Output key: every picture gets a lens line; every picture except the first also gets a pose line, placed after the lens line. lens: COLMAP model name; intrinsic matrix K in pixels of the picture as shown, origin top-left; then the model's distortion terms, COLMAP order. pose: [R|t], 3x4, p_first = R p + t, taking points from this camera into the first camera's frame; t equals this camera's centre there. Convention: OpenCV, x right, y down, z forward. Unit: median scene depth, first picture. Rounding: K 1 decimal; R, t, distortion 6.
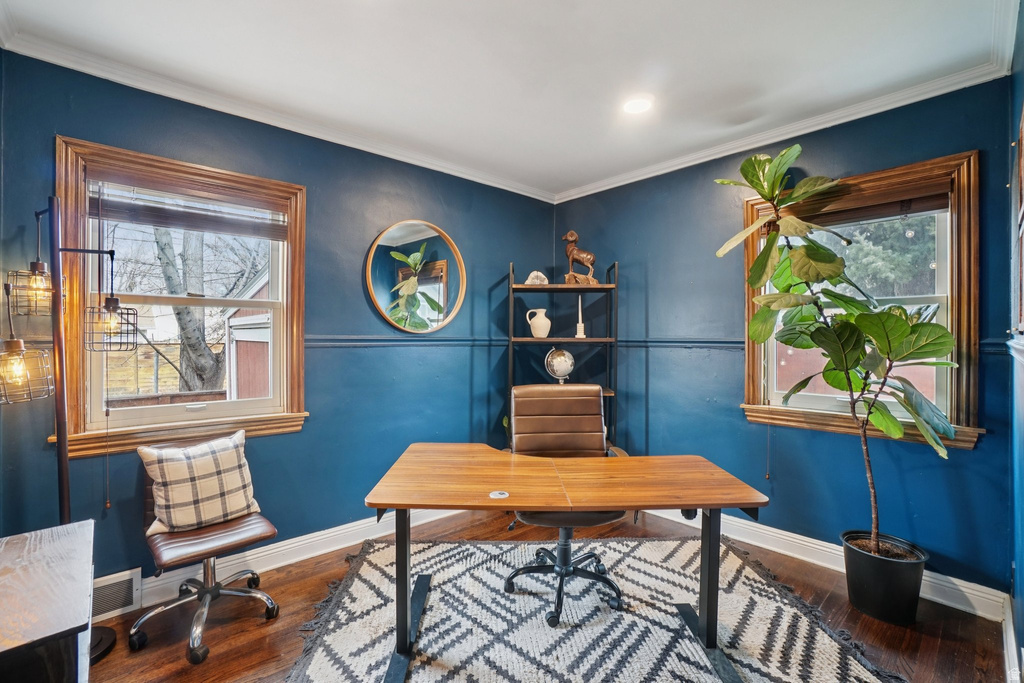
lens RADIAL K [[453.1, 0, 508.7], [0, 453.1, 340.2], [0, 0, 1]] dist [-0.061292, 0.023000]
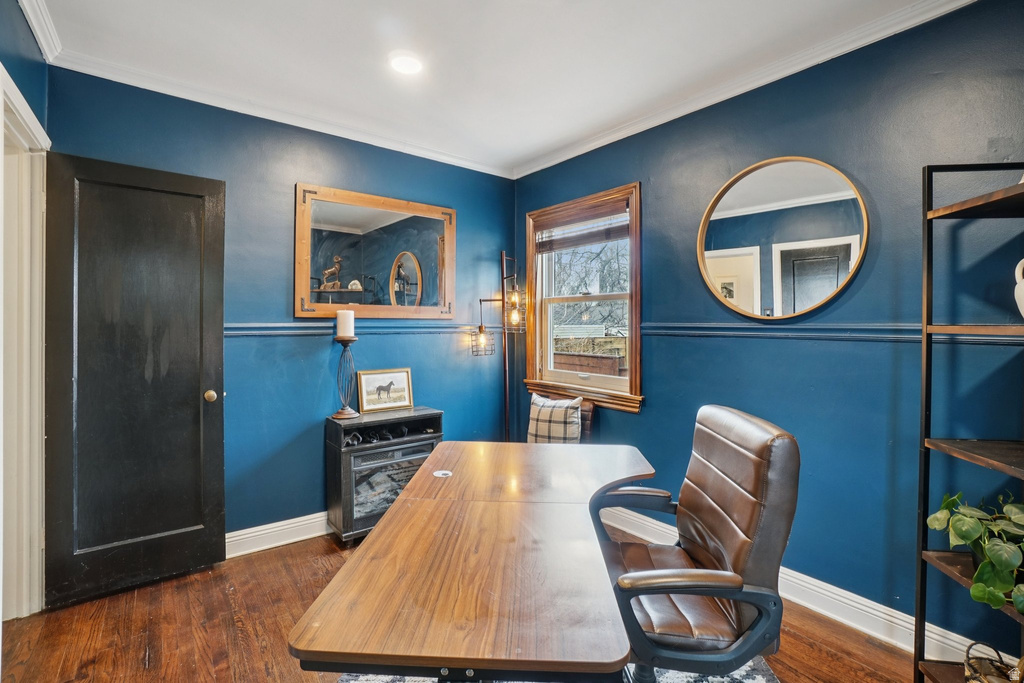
lens RADIAL K [[453.1, 0, 508.7], [0, 453.1, 340.2], [0, 0, 1]] dist [-0.061292, 0.023000]
pose [[-0.053389, 0.025054, -0.998259, 0.719771], [-0.015237, 0.999548, 0.025901, 0.007432], [0.998458, 0.016593, -0.052983, 0.872940]]
